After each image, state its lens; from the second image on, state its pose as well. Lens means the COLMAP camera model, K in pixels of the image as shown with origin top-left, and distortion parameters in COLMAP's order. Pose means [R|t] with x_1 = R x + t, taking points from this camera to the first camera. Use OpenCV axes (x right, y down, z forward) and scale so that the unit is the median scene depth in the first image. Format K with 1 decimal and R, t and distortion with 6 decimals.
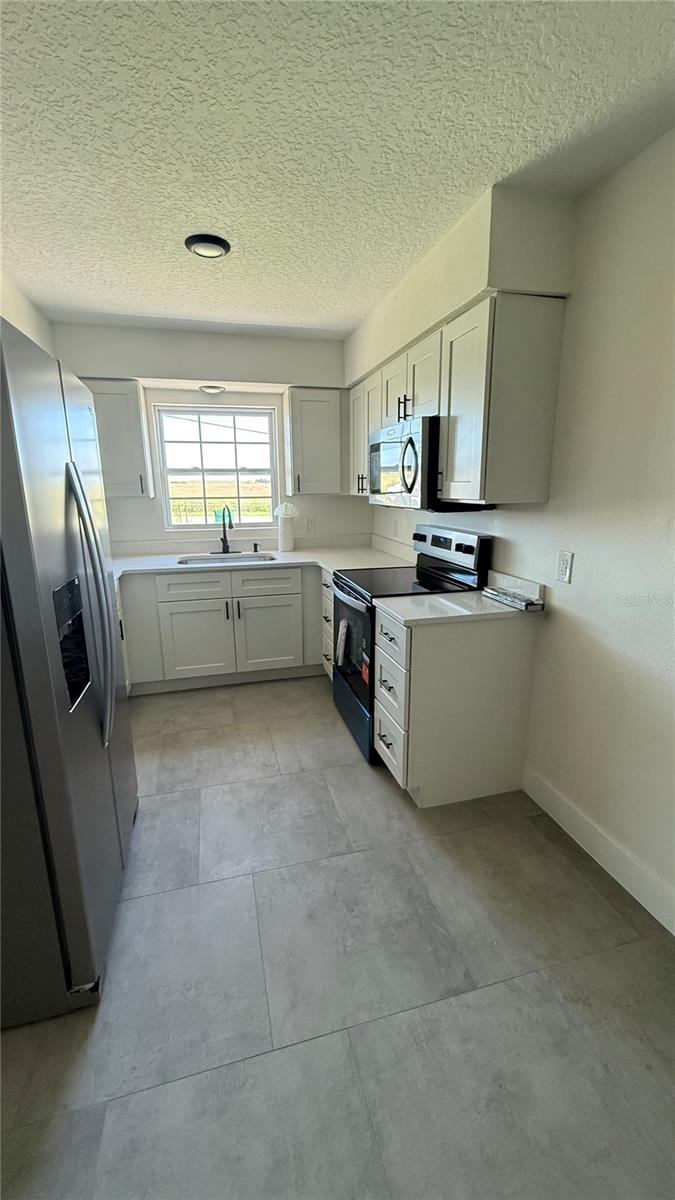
lens RADIAL K [[476.2, 0, 339.4], [0, 476.2, 599.1], [0, 0, 1]] dist [-0.000448, 0.000034]
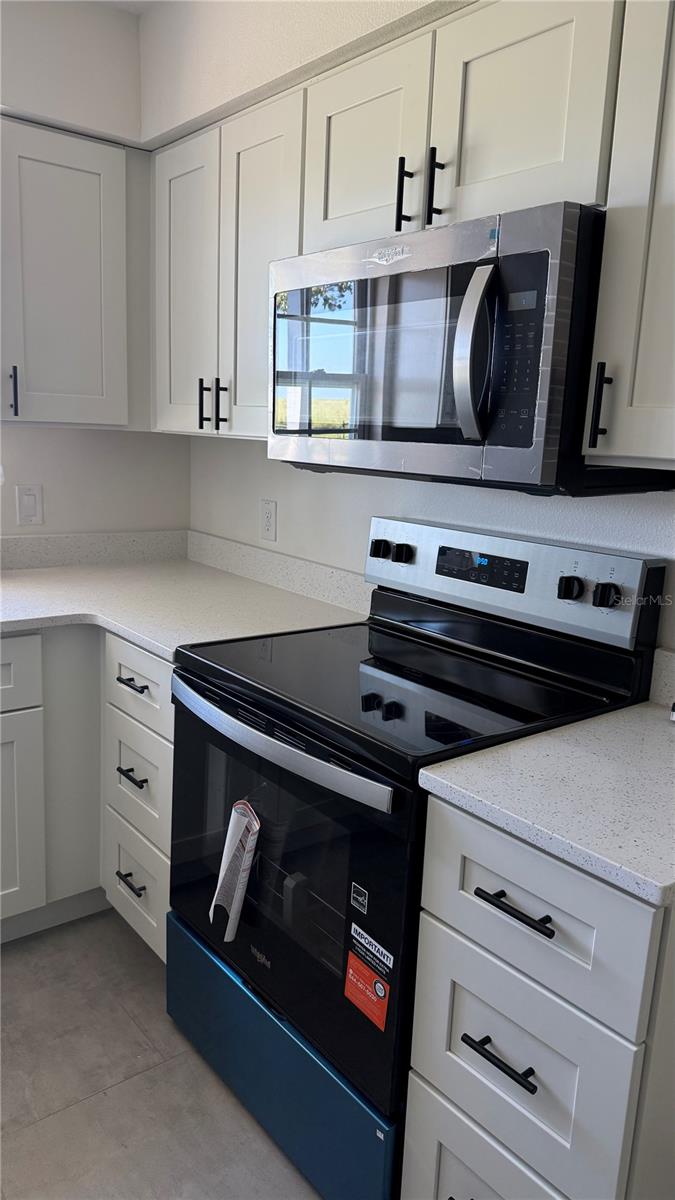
lens RADIAL K [[831.1, 0, 337.5], [0, 831.1, 600.0], [0, 0, 1]] dist [0.103476, -0.169221]
pose [[0.911983, -0.032178, 0.408963, -0.138893], [0.042110, 0.998996, -0.015302, -0.073830], [-0.408060, 0.031176, 0.912423, 0.365000]]
